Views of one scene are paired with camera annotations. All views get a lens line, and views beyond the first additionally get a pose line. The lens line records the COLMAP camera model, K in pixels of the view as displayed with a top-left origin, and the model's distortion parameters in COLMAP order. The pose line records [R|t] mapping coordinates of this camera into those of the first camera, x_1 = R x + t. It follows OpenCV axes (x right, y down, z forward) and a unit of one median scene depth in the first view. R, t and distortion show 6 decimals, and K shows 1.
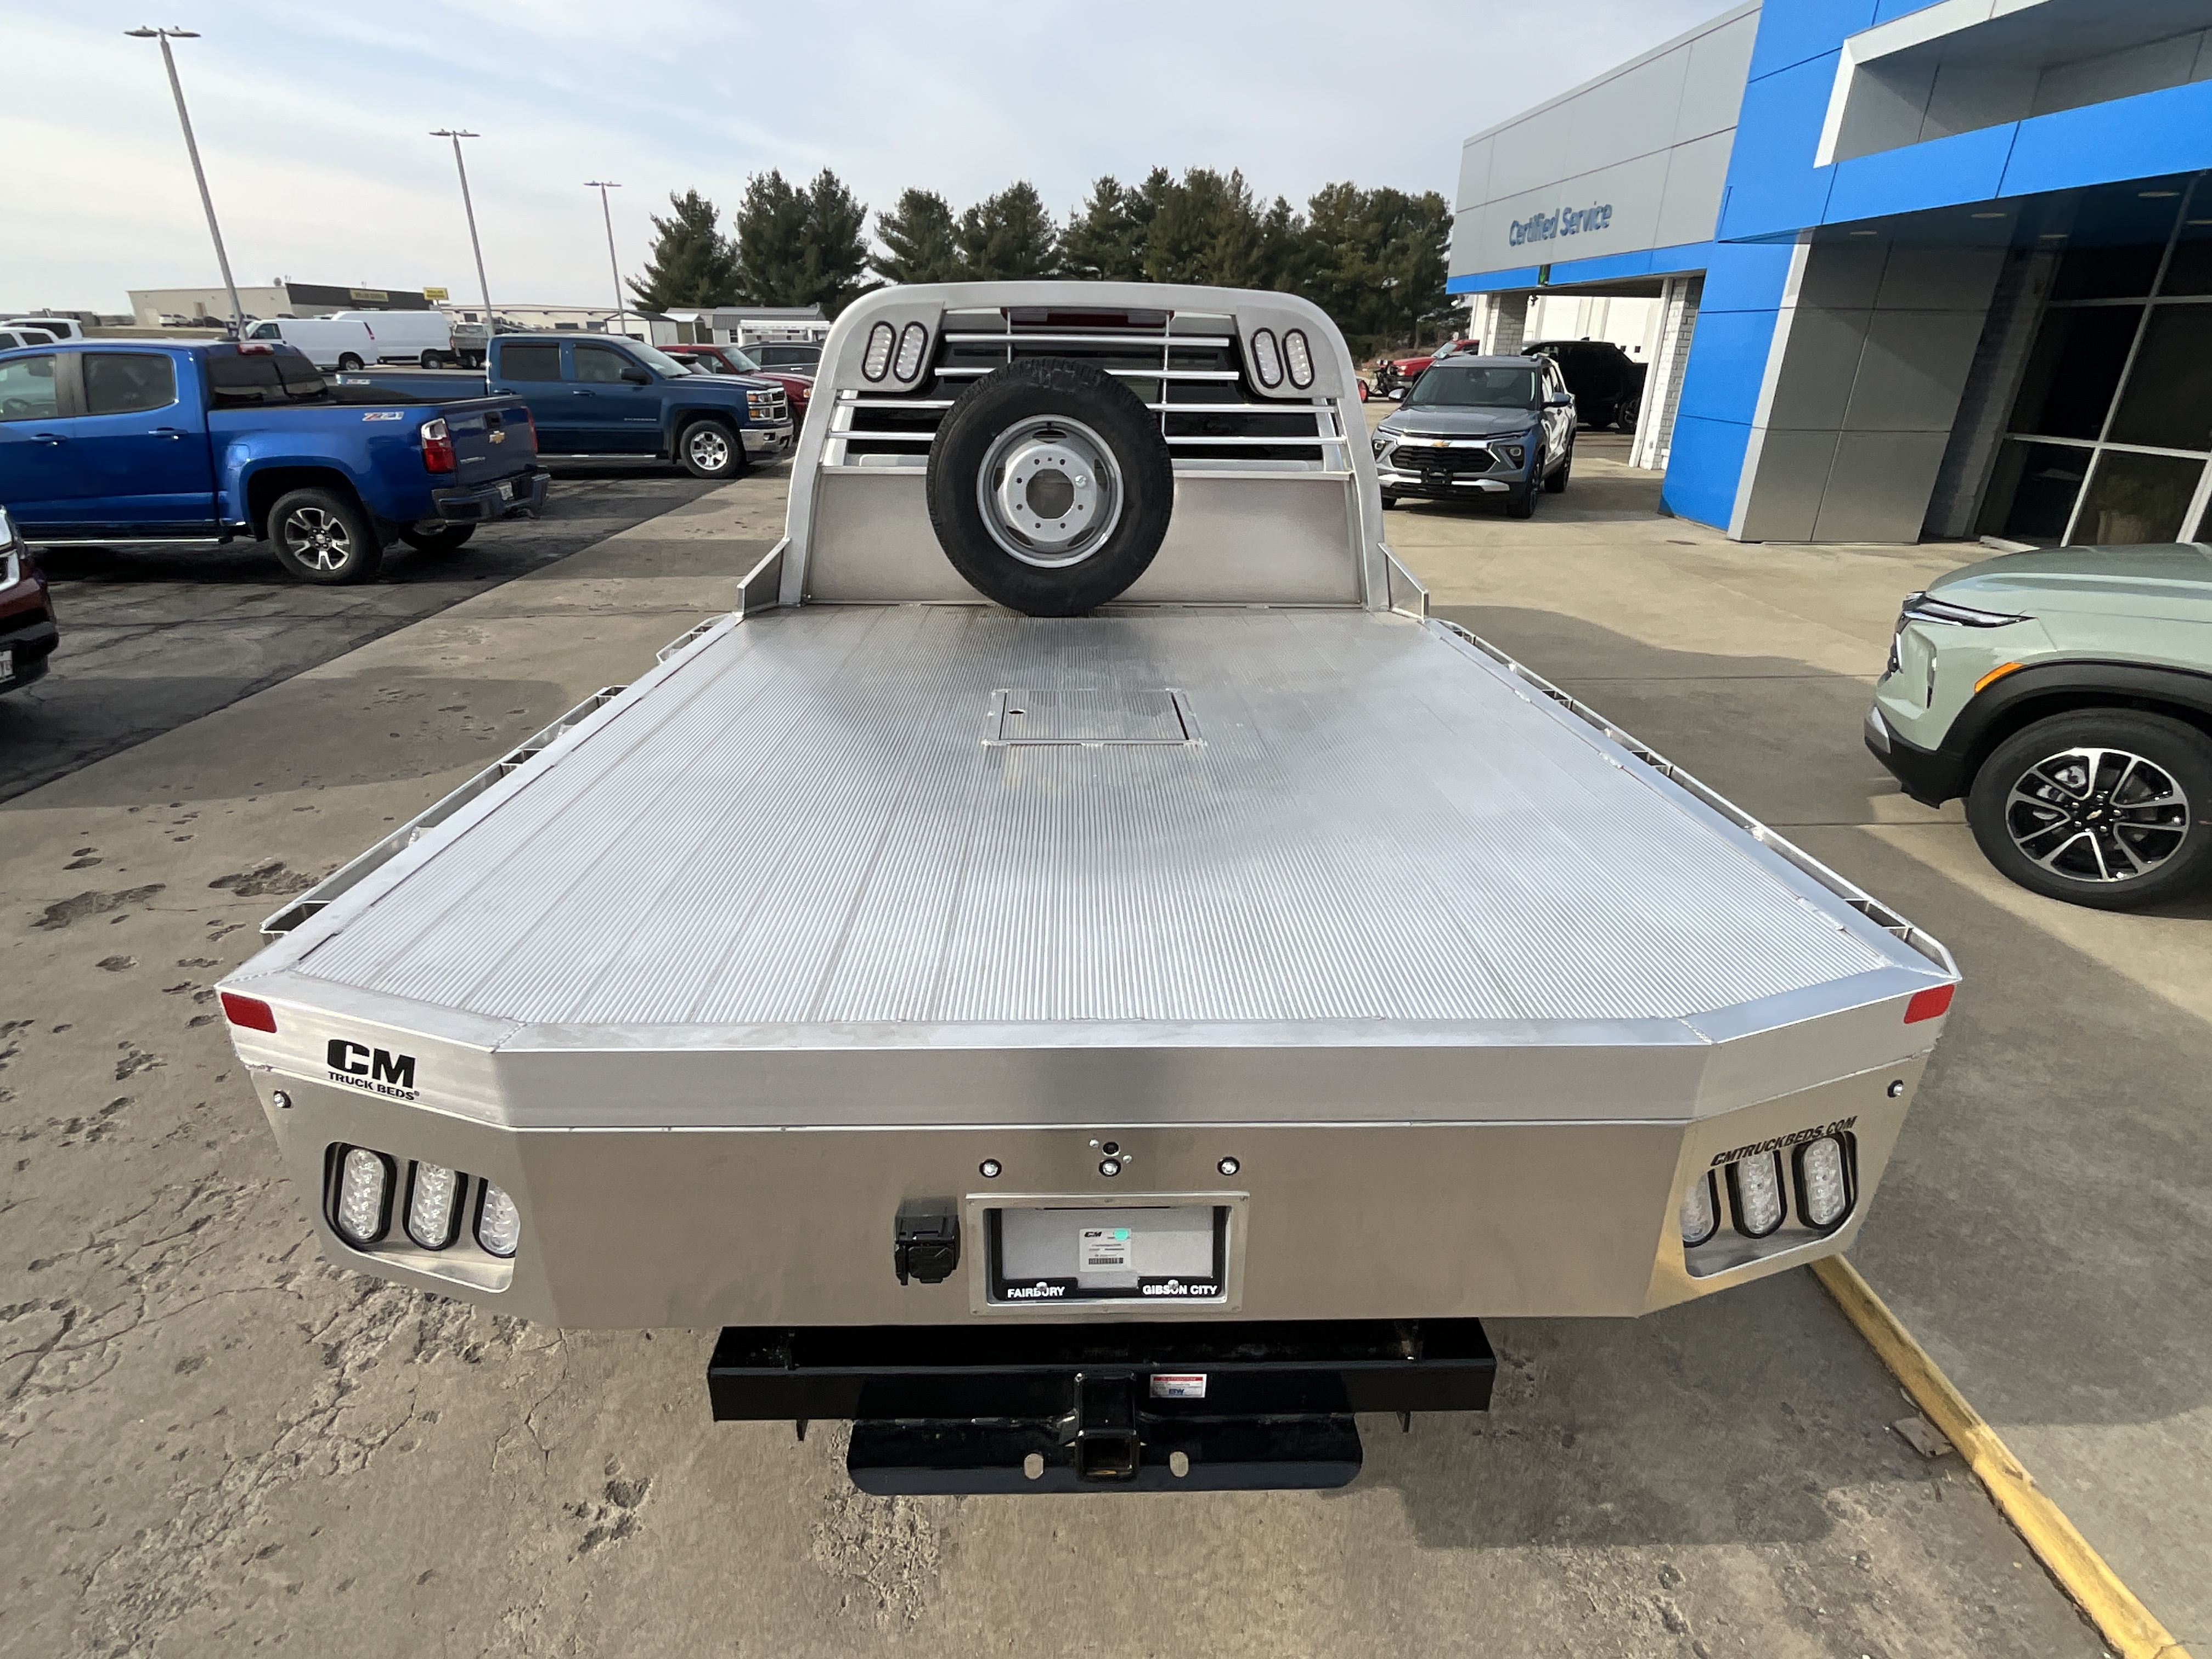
lens RADIAL K [[1113.2, 0, 1101.1], [0, 1113.2, 833.7], [0, 0, 1]] dist [-0.013862, 0.007869]
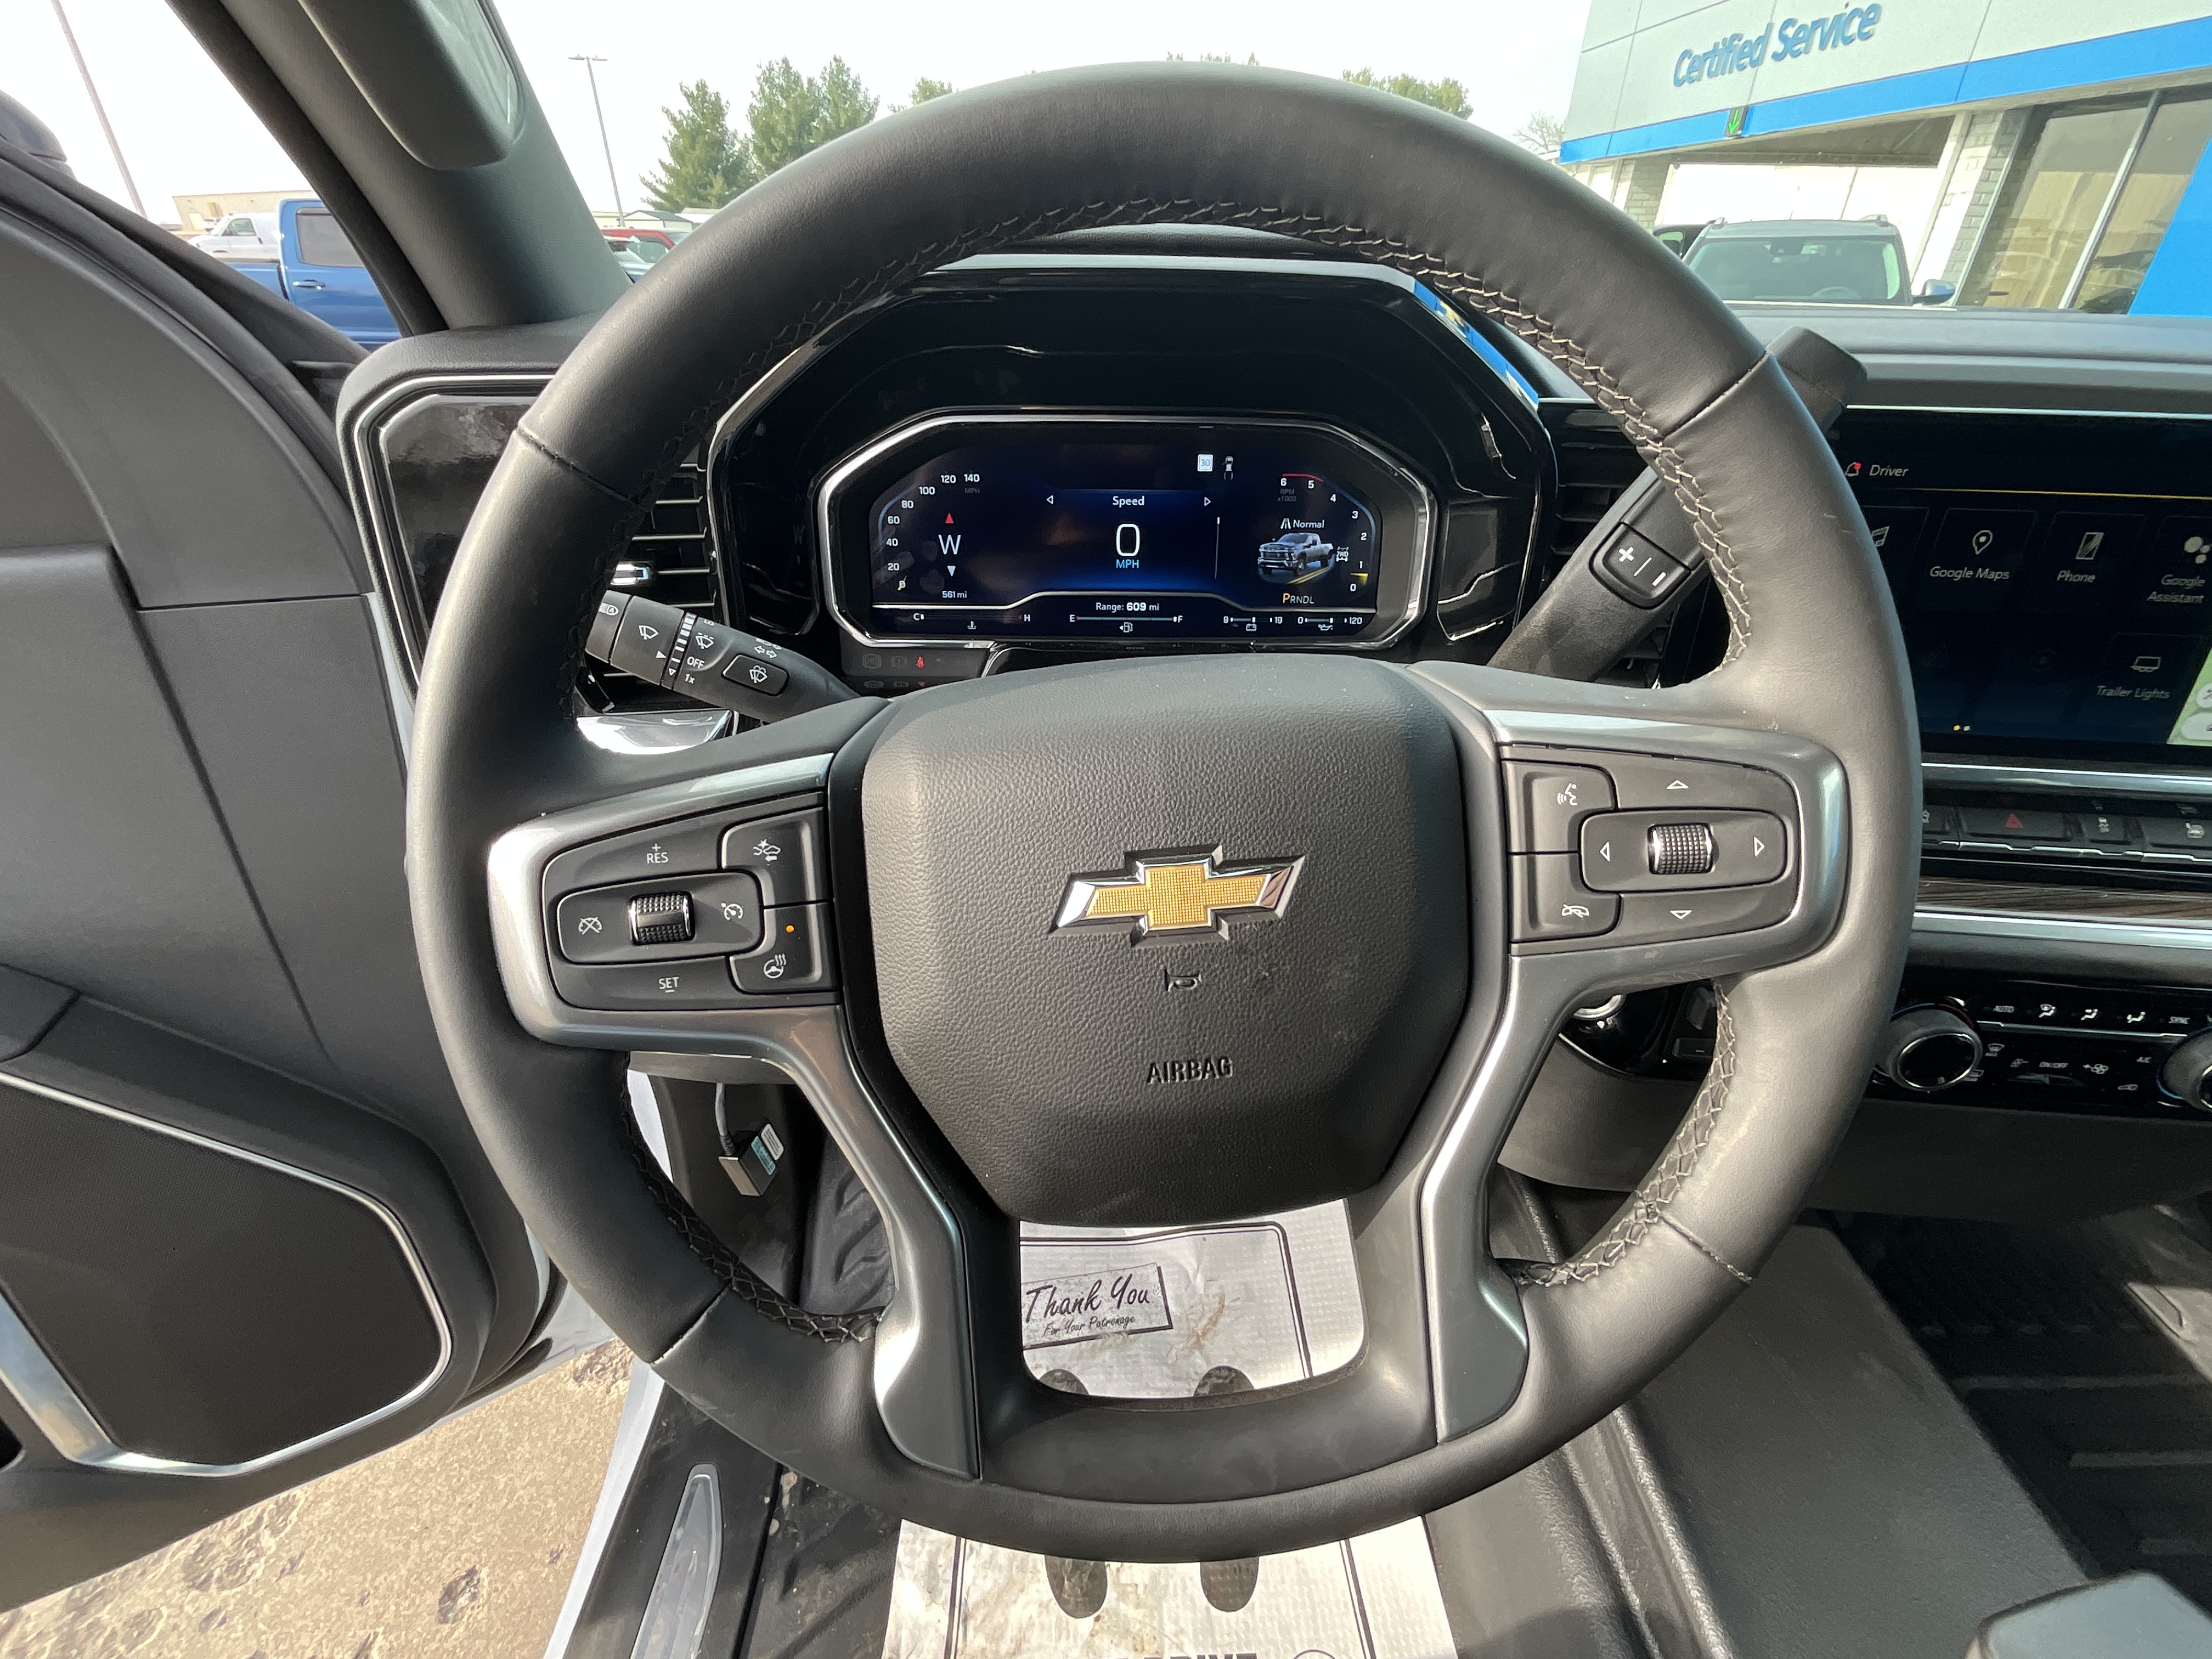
lens RADIAL K [[985.3, 0, 1102.9], [0, 985.3, 835.6], [0, 0, 1]] dist [0.004914, -0.003651]
pose [[0.999976, 0.000252, -0.006890, -0.049583], [0.000582, 0.992669, 0.120861, -0.181707], [0.006870, -0.120863, 0.992645, 0.479264]]
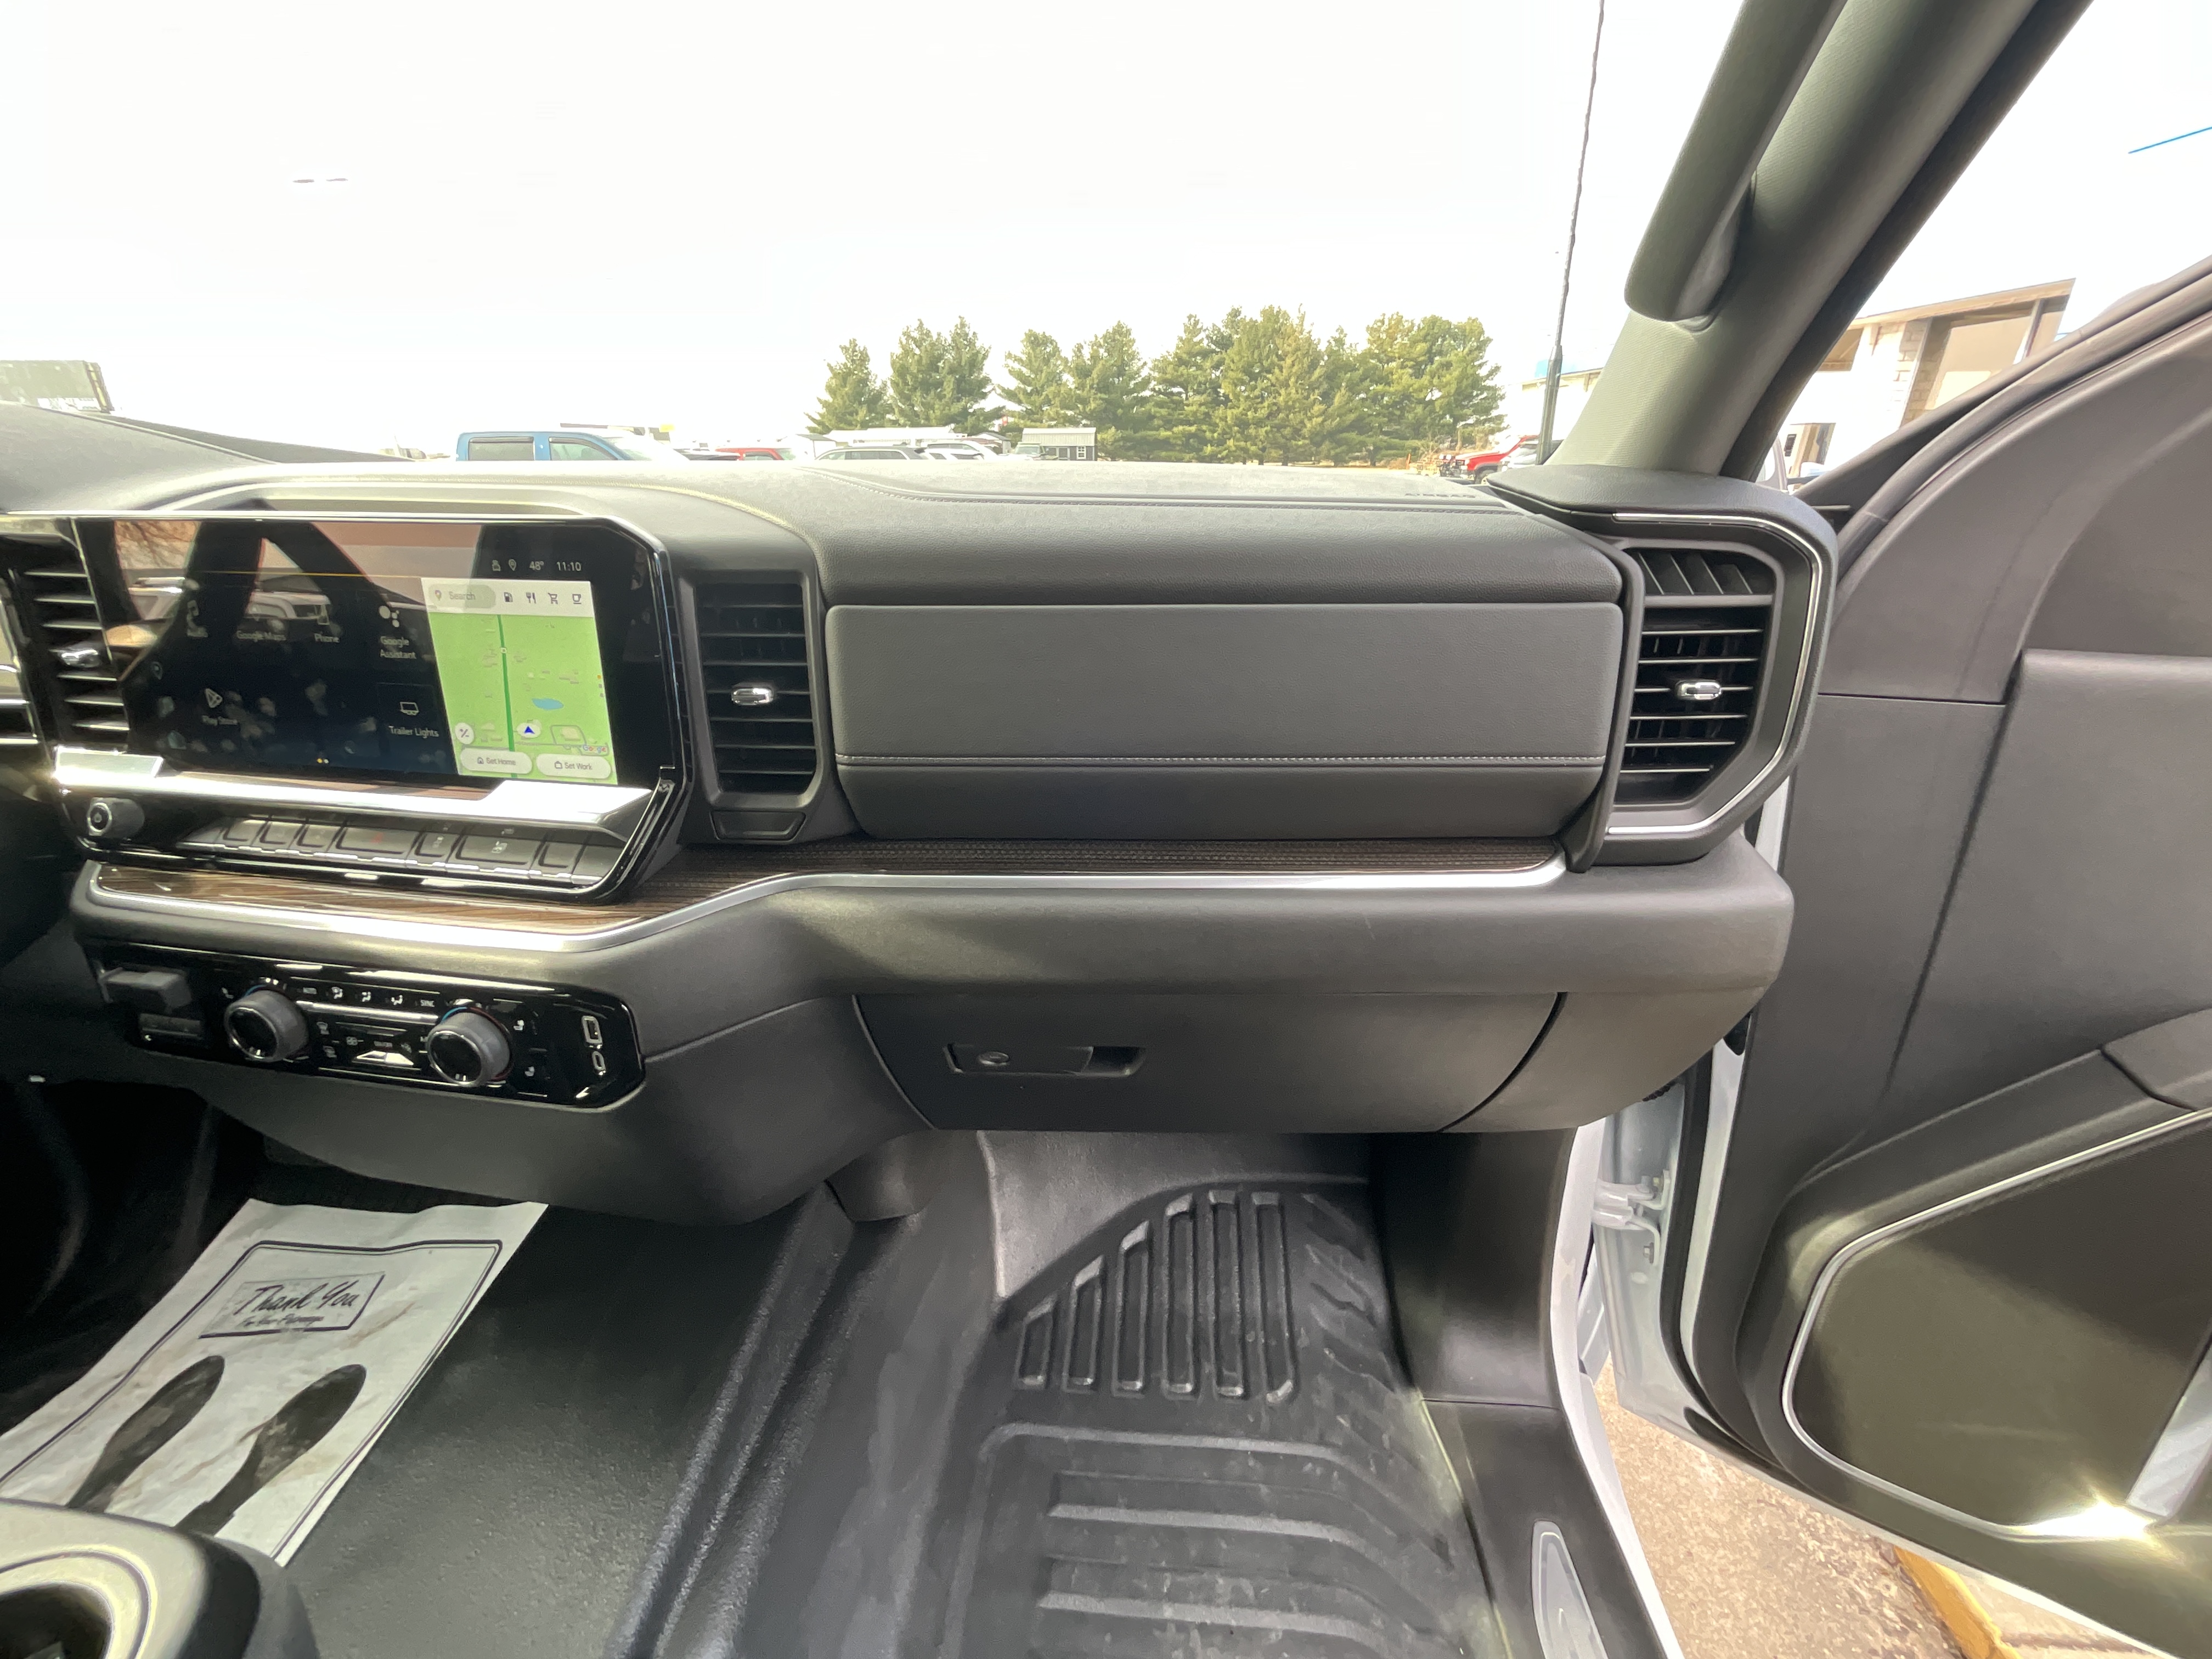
lens RADIAL K [[889.4, 0, 1099.3], [0, 889.4, 833.3], [0, 0, 1]] dist [-0.001088, 0.001604]
pose [[0.995689, 0.016819, -0.091213, 0.034686], [-0.018136, 0.999743, -0.013624, -0.177299], [0.090961, 0.015220, 0.995738, 0.478816]]
